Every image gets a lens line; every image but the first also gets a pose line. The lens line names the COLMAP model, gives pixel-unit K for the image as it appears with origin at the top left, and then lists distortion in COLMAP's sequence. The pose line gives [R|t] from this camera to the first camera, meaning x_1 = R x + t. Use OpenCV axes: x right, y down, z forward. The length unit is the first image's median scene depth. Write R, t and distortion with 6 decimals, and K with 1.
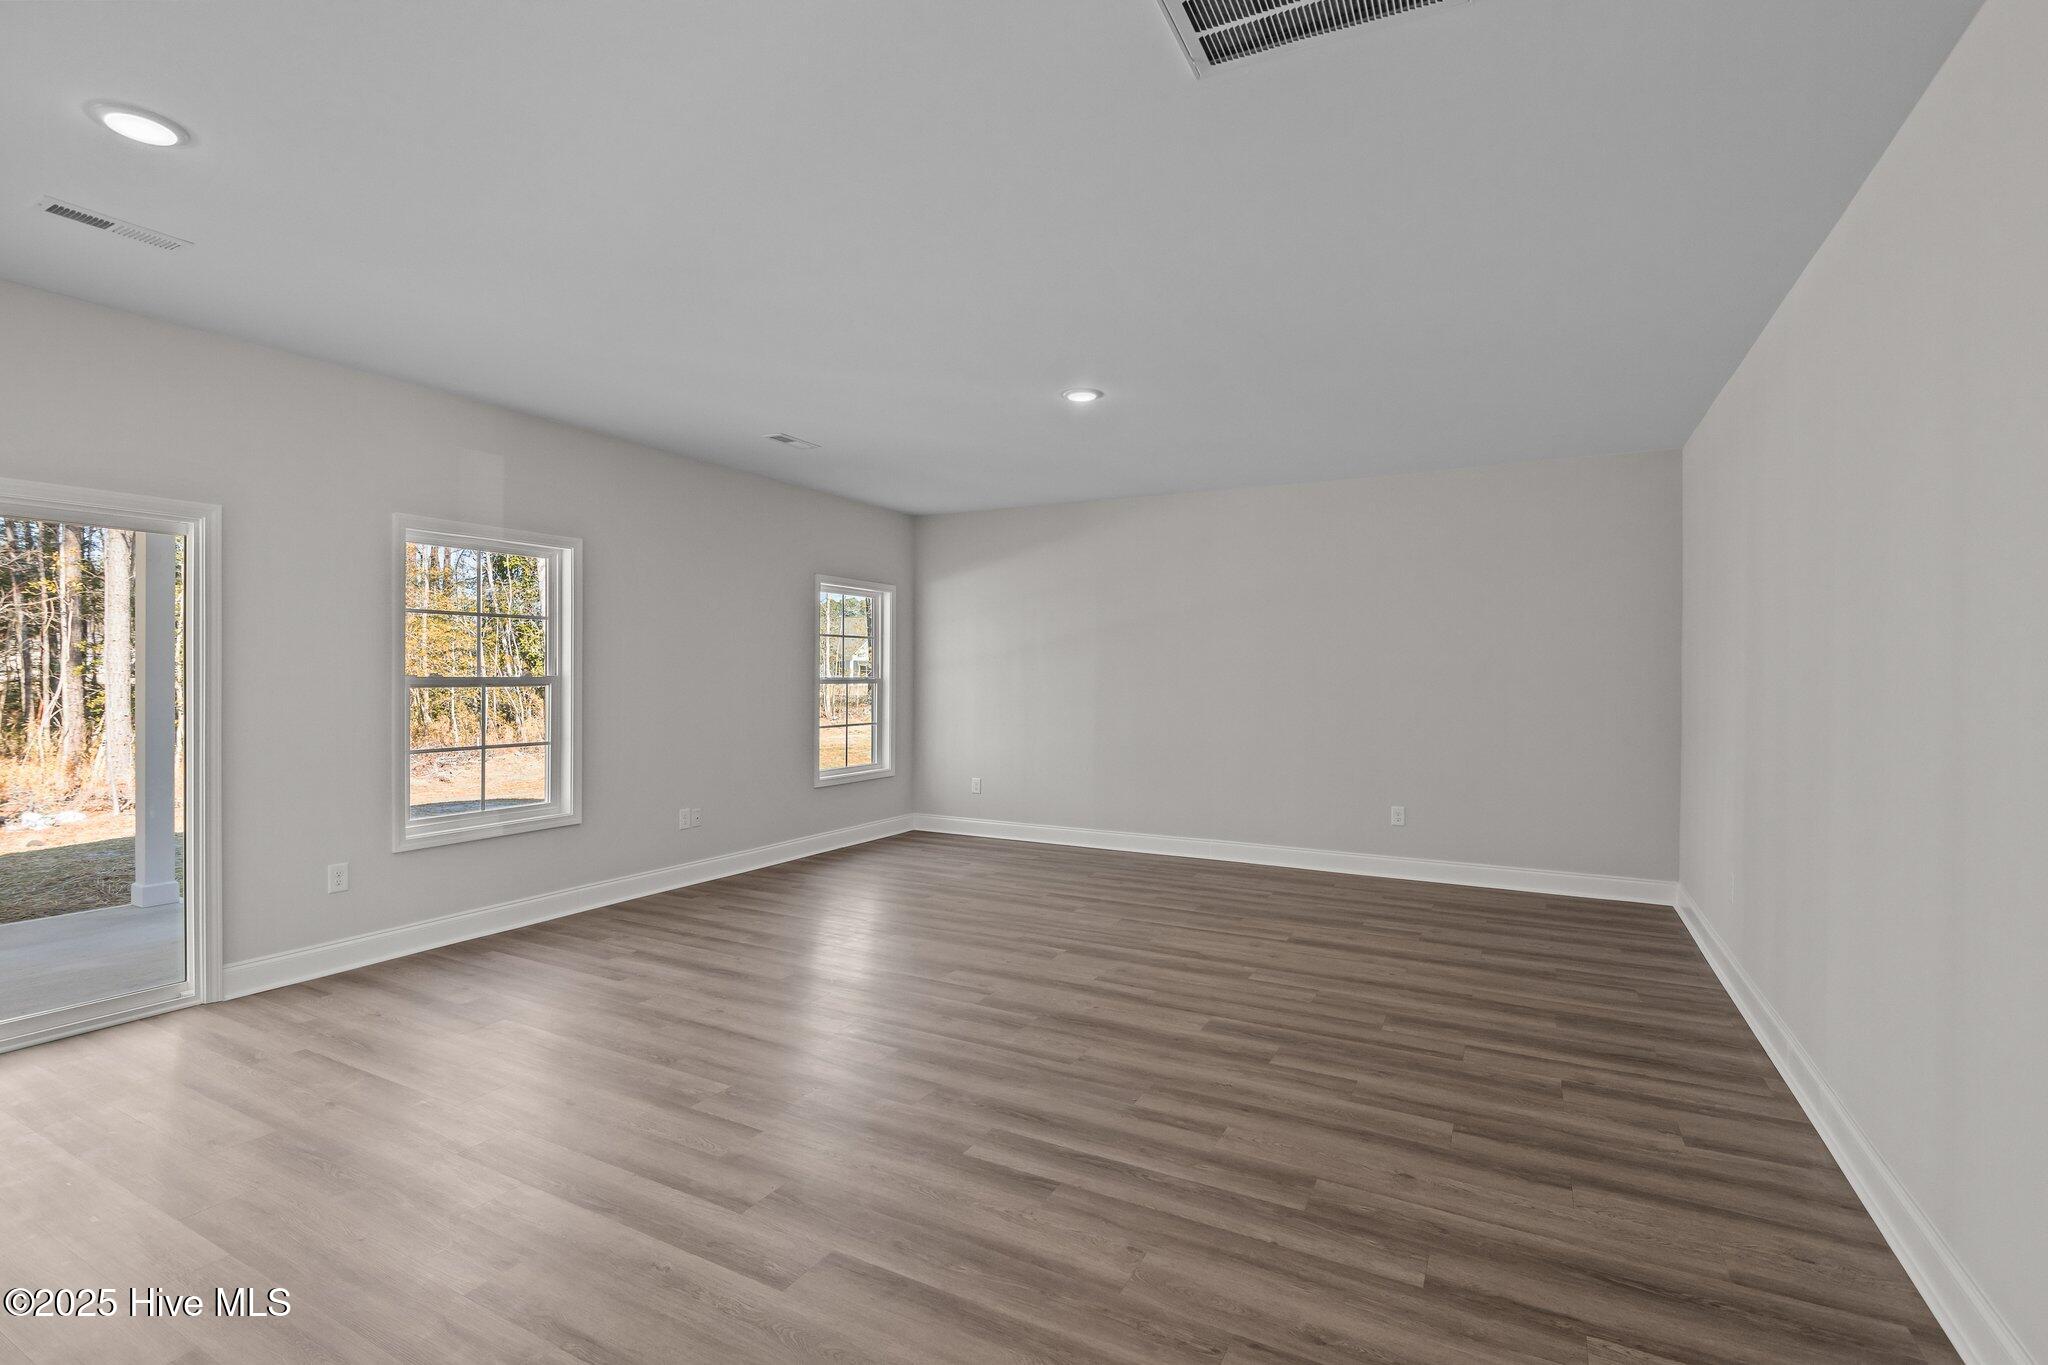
lens RADIAL K [[949.1, 0, 1013.3], [0, 949.1, 685.0], [0, 0, 1]] dist [-0.002400, -0.000426]
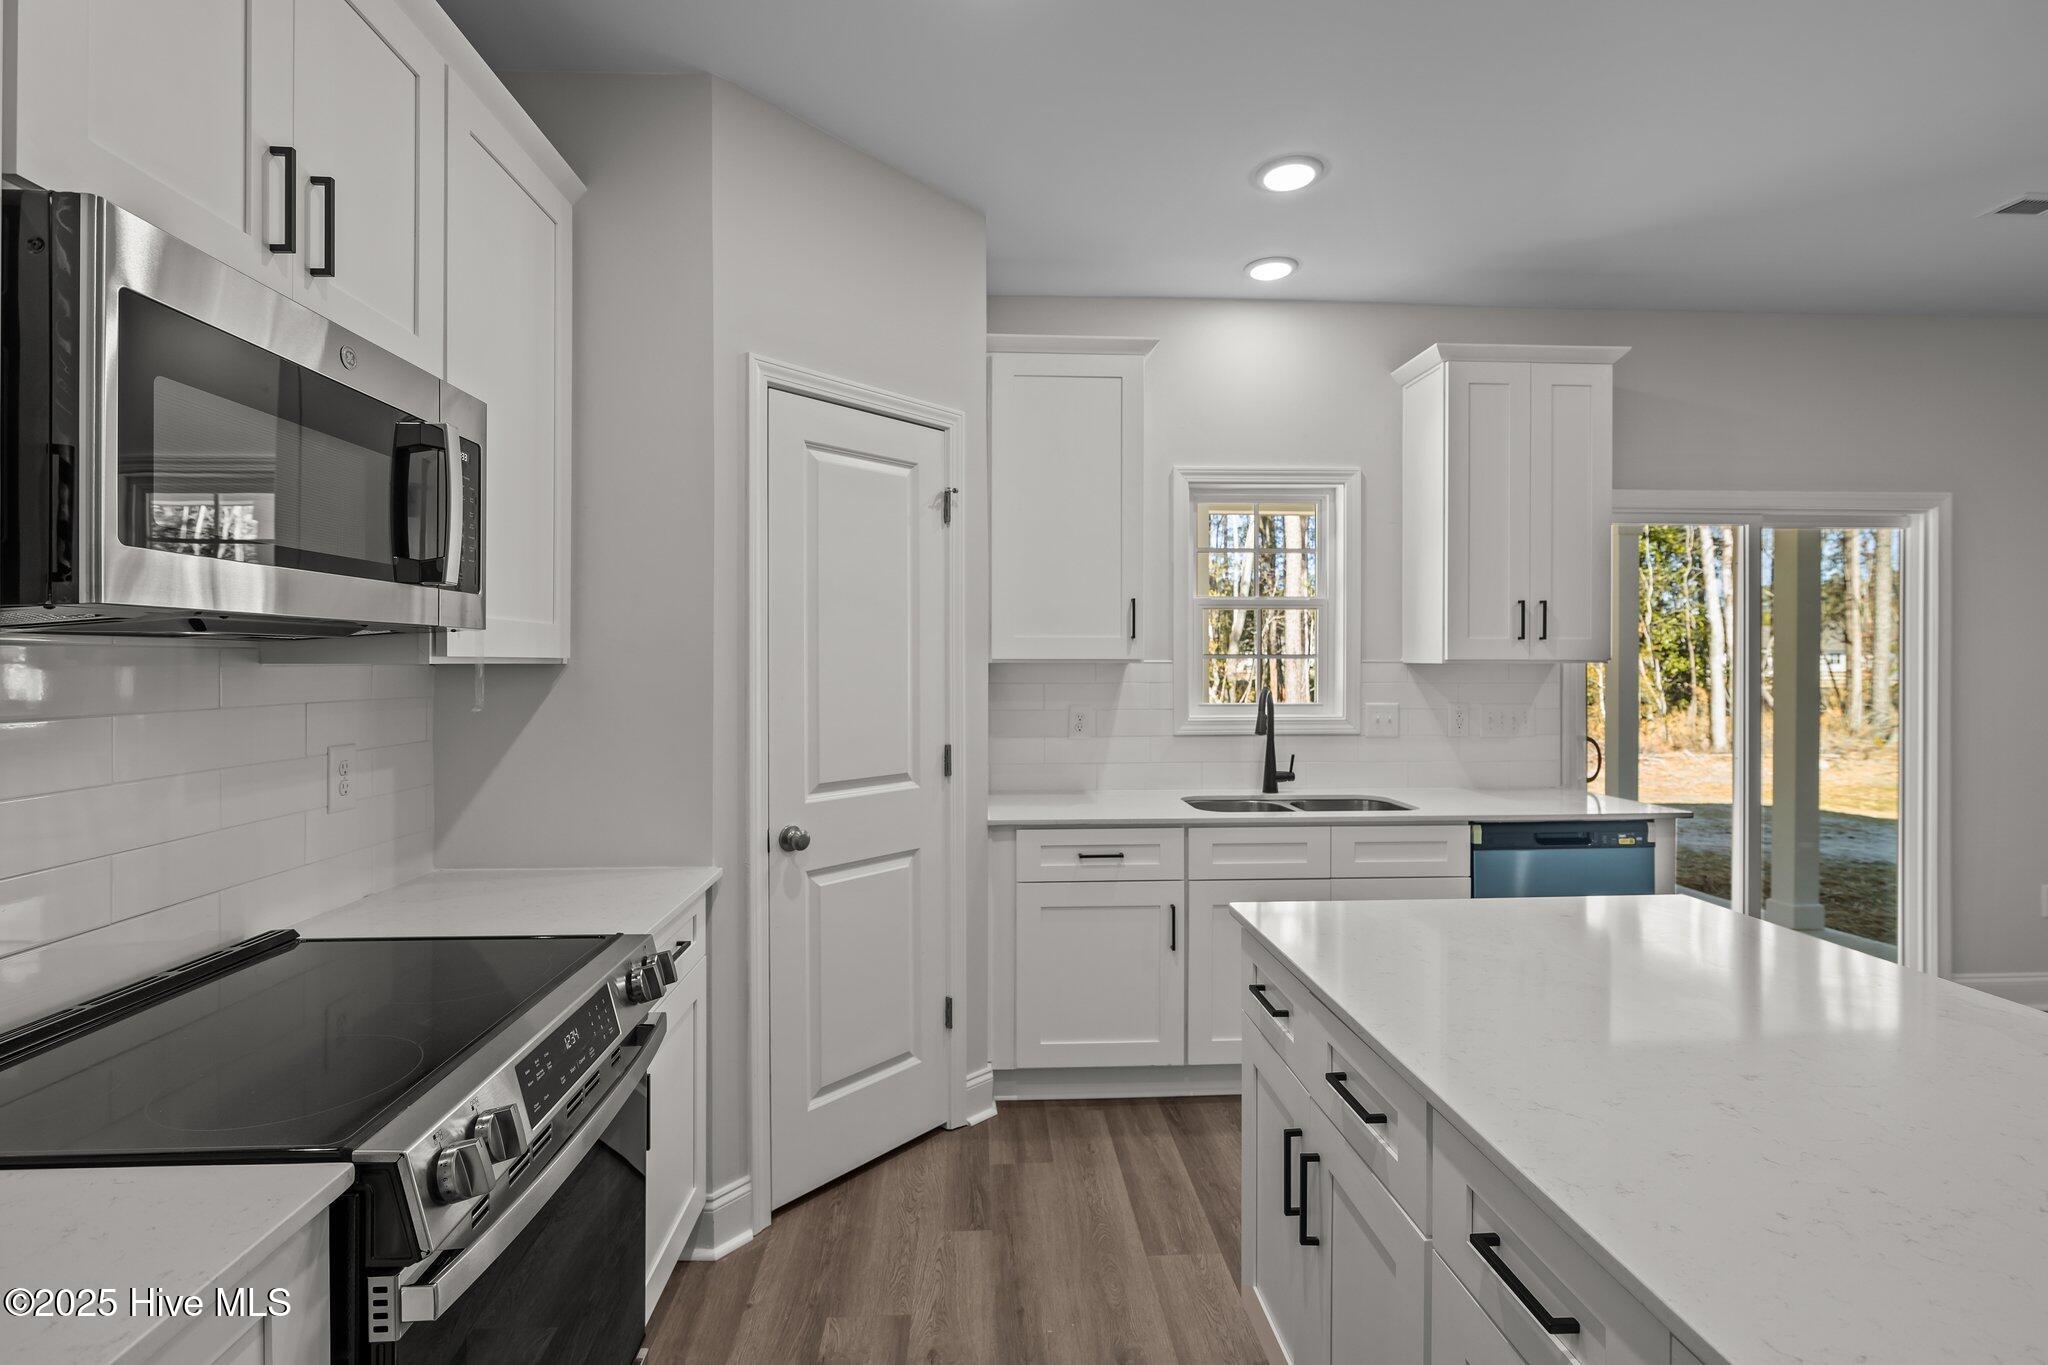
lens RADIAL K [[951.9, 0, 1016.7], [0, 951.9, 664.7], [0, 0, 1]] dist [-0.005020, -0.000405]
pose [[0.524210, -0.005736, -0.851570, -0.518034], [-0.007515, 0.999907, -0.011361, 0.002341], [0.851556, 0.012355, 0.524118, -0.308436]]
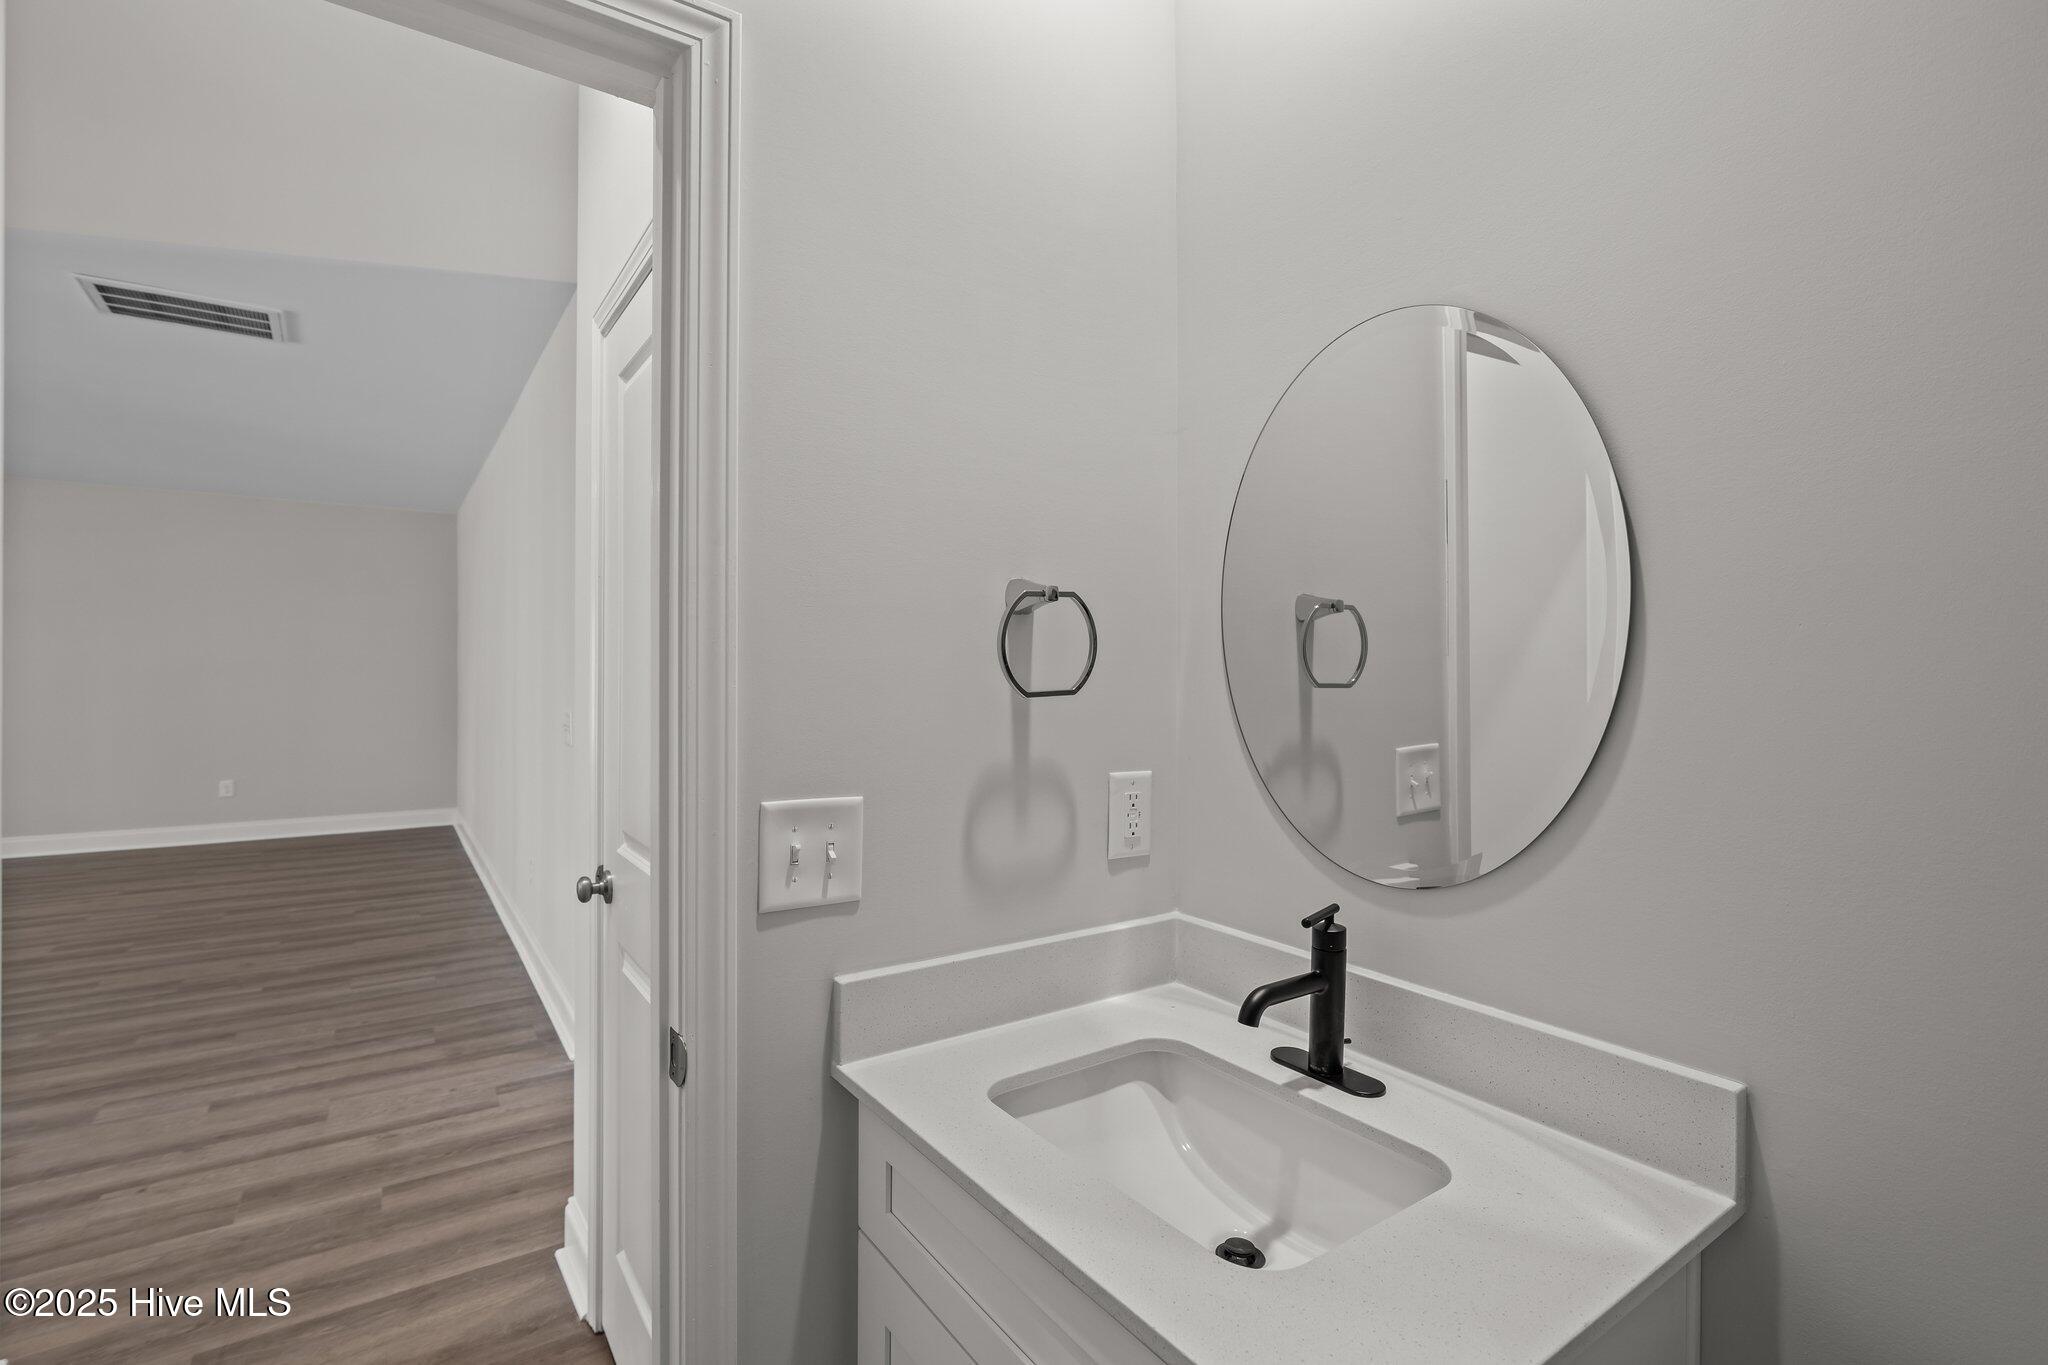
lens RADIAL K [[940.6, 0, 1018.4], [0, 940.6, 674.6], [0, 0, 1]] dist [-0.003077, -0.000008]
pose [[0.453961, -0.007256, 0.890992, -0.304919], [0.010258, 0.999943, 0.002917, 0.005715], [-0.890963, 0.007815, 0.454009, -0.670054]]
